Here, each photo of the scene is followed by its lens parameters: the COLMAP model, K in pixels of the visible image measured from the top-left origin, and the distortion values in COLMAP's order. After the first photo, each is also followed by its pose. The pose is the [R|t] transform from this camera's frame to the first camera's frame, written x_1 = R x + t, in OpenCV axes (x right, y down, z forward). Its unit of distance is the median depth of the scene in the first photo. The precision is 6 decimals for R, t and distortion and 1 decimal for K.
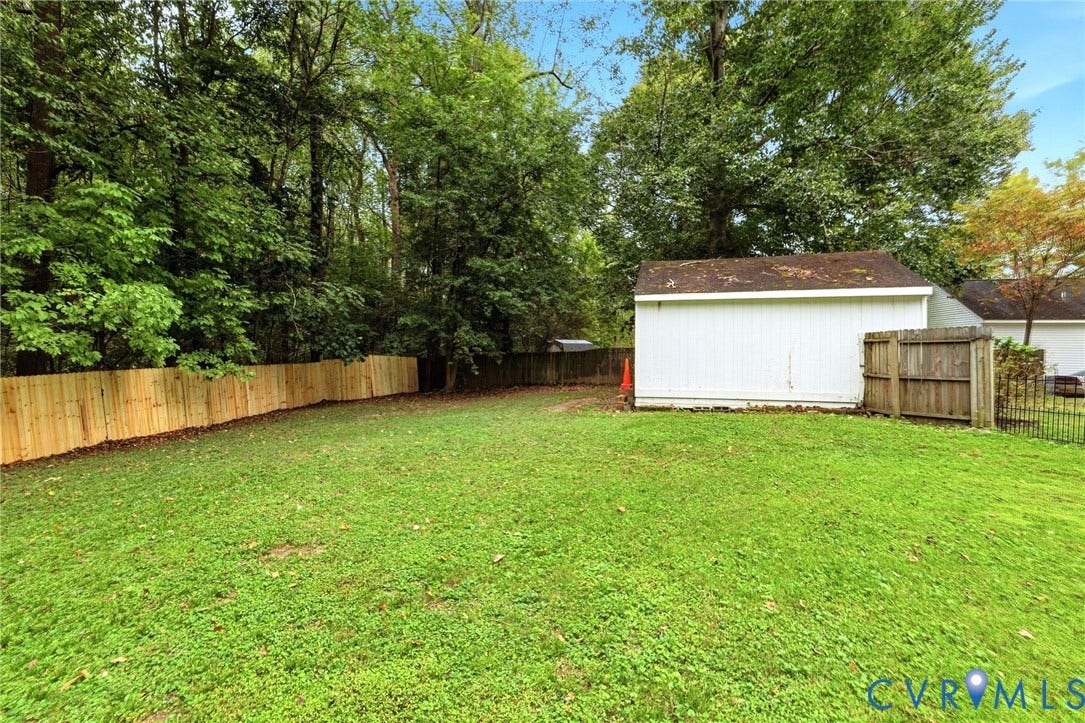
lens RADIAL K [[477.6, 0, 536.4], [0, 477.6, 357.1], [0, 0, 1]] dist [0.002434, 0.001447]
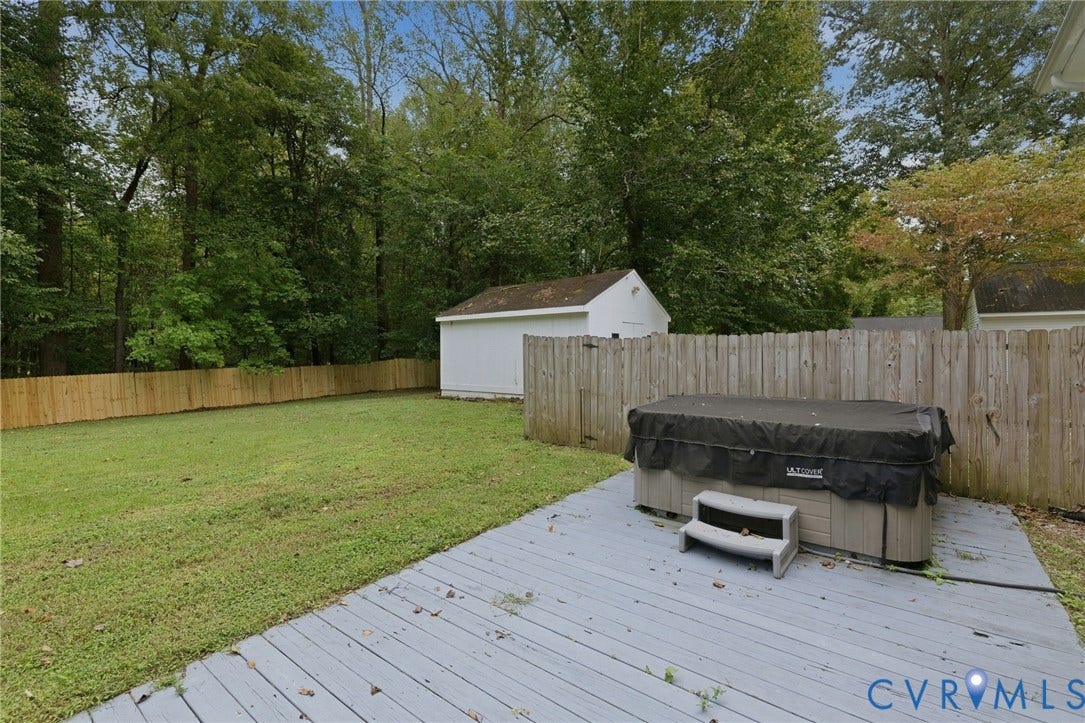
lens RADIAL K [[477.6, 0, 539.9], [0, 477.6, 358.5], [0, 0, 1]] dist [0.002434, 0.001447]
pose [[0.919191, -0.004246, -0.393790, 1.023533], [0.005614, 0.999982, 0.002322, -0.009679], [0.393773, -0.004346, 0.919198, -0.177753]]
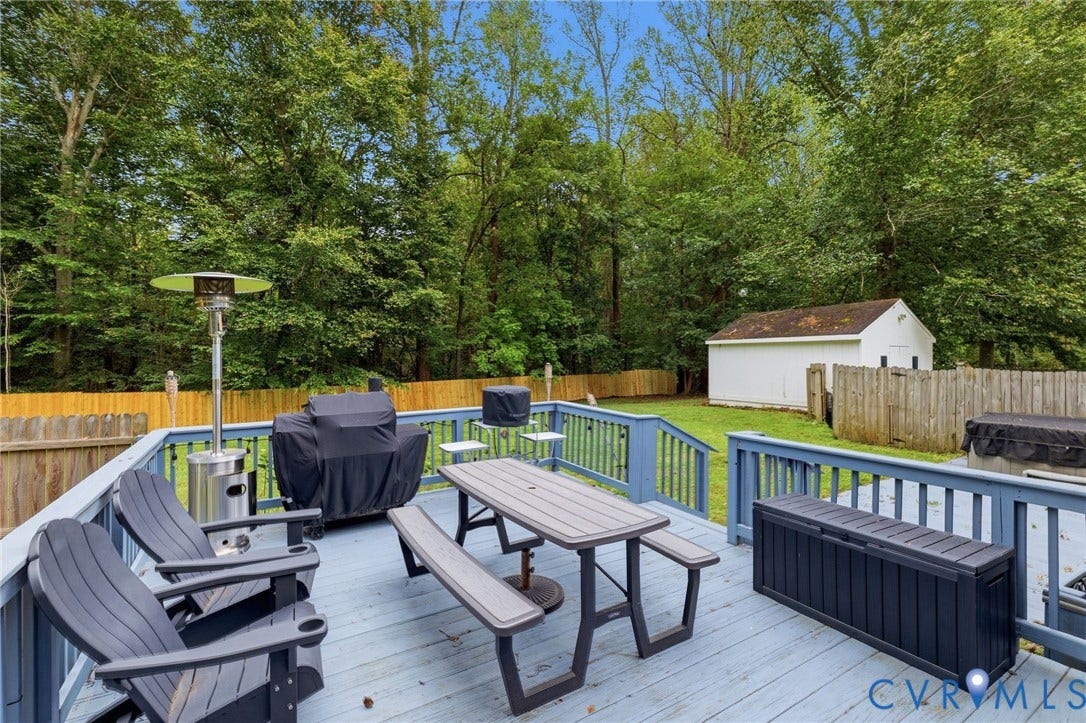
lens RADIAL K [[478.0, 0, 541.3], [0, 478.0, 360.1], [0, 0, 1]] dist [0.002434, 0.001447]
pose [[0.723084, -0.002724, -0.690755, 0.968898], [-0.001568, 0.999983, -0.005586, -0.046832], [0.690759, 0.005122, 0.723067, -0.691374]]
